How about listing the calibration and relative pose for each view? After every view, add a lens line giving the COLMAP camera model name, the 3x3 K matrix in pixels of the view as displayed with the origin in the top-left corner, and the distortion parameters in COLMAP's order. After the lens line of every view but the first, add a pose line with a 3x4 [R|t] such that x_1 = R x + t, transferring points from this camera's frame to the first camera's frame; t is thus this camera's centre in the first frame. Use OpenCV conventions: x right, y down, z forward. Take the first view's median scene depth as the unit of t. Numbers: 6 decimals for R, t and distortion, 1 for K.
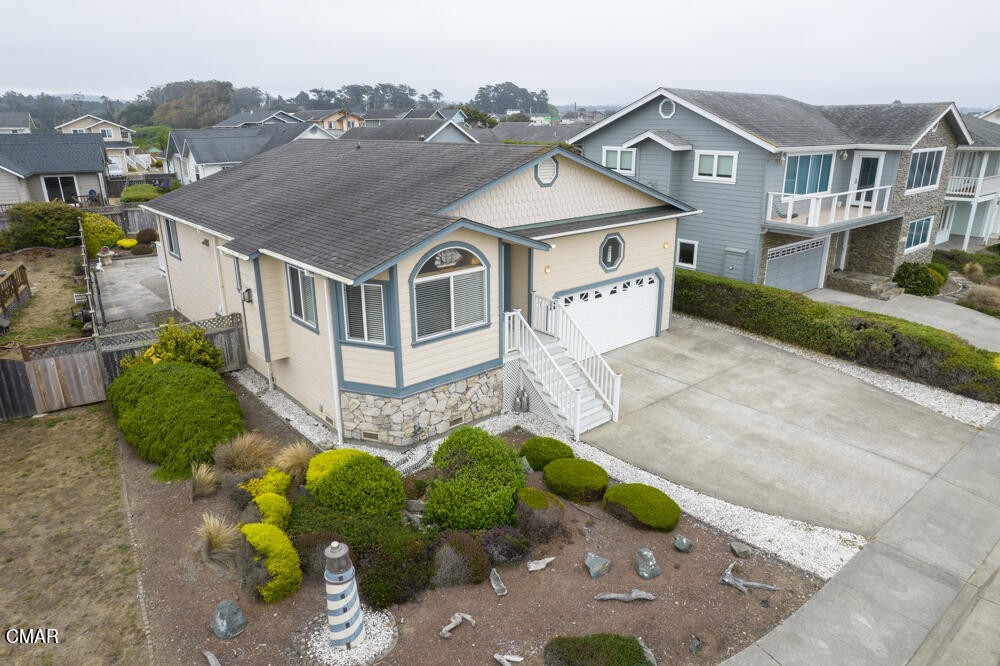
lens RADIAL K [[640.0, 0, 500.0], [0, 640.0, 333.0], [0, 0, 1]] dist [-0.074876, 0.063773]
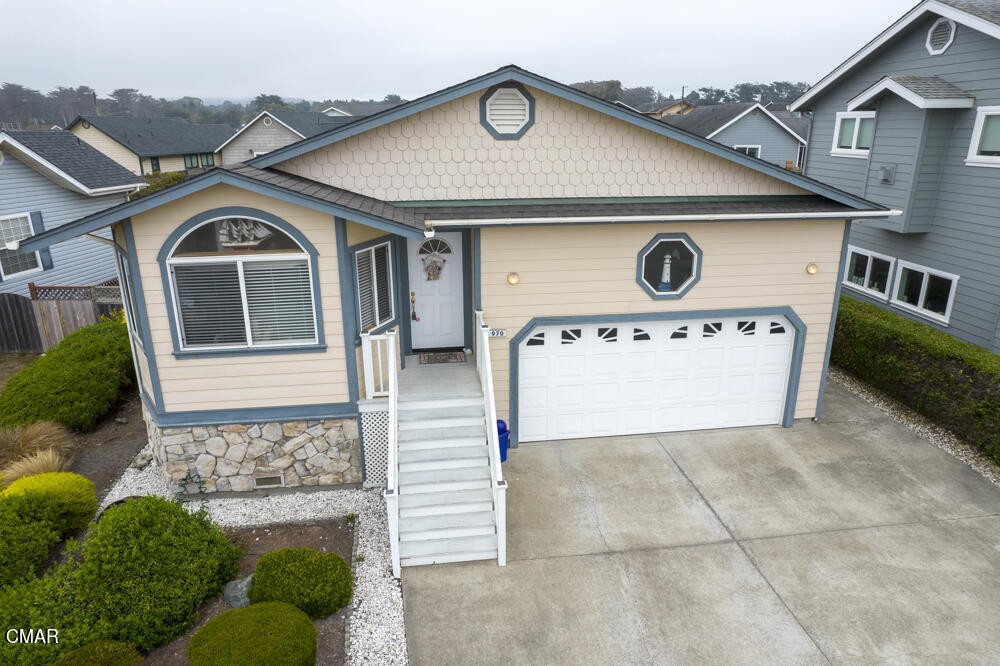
lens RADIAL K [[640.0, 0, 500.0], [0, 640.0, 333.0], [0, 0, 1]] dist [-0.074876, 0.063773]
pose [[0.838404, 0.171356, -0.517412, 0.362761], [-0.172292, 0.983939, 0.046682, -0.069376], [0.517101, 0.050007, 0.854462, 0.442830]]
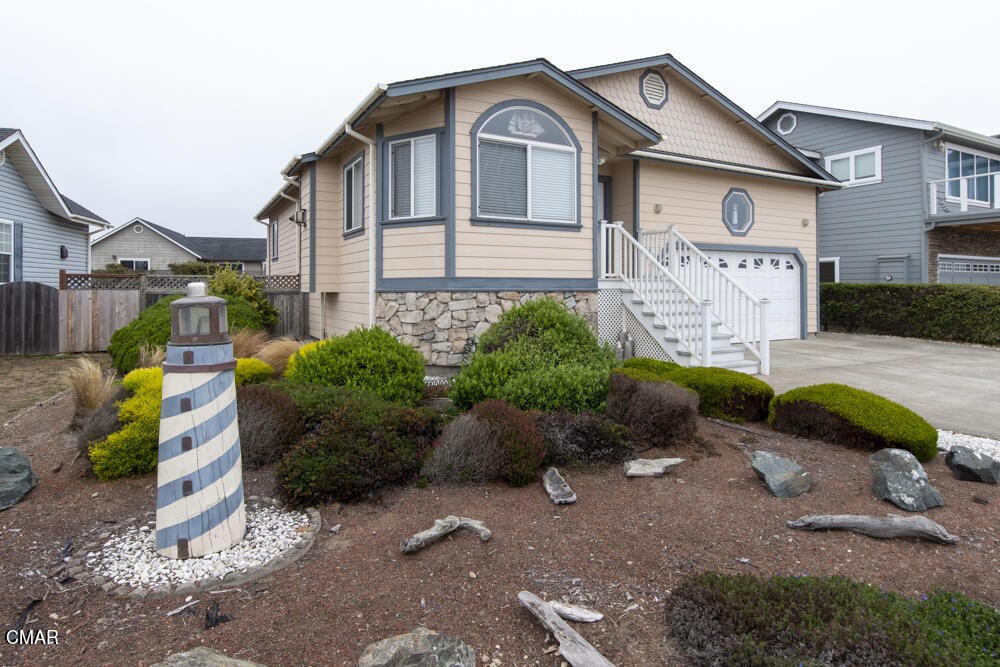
lens RADIAL K [[557.9, 0, 508.2], [0, 557.9, 287.7], [0, 0, 1]] dist [-0.002365, 0.000698]
pose [[0.981957, 0.003502, -0.189072, 0.020537], [-0.063148, 0.948508, -0.310395, 0.213650], [0.178249, 0.316735, 0.931615, 0.313260]]
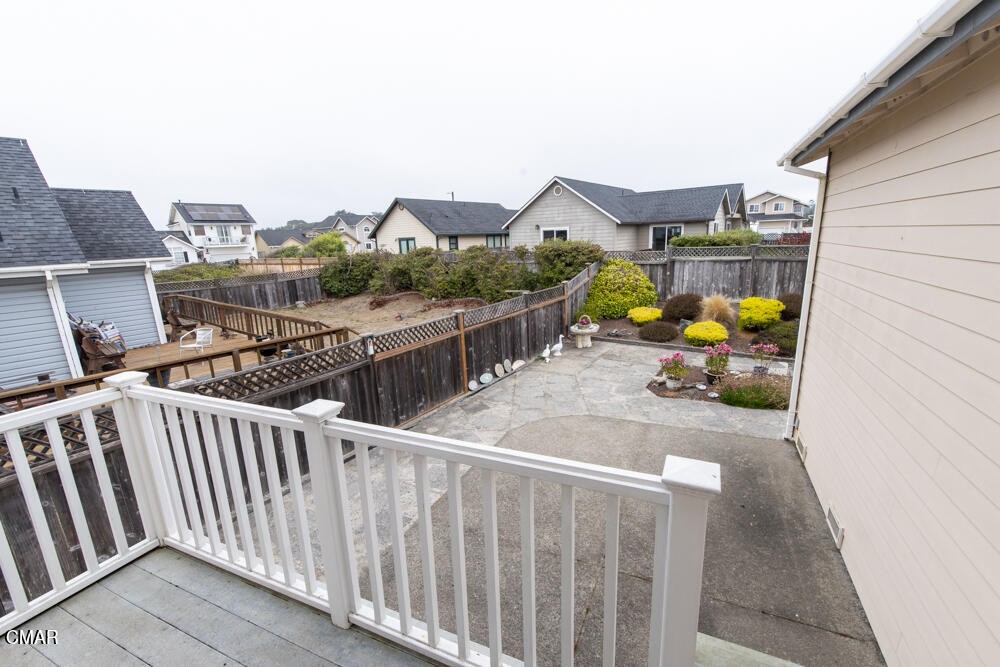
lens RADIAL K [[437.1, 0, 507.1], [0, 437.1, 334.6], [0, 0, 1]] dist [0.002497, -0.000036]
pose [[0.428641, 0.191710, -0.882901, -0.565995], [-0.255730, 0.963009, 0.084949, -0.241544], [0.866527, 0.189372, 0.461811, 1.357784]]
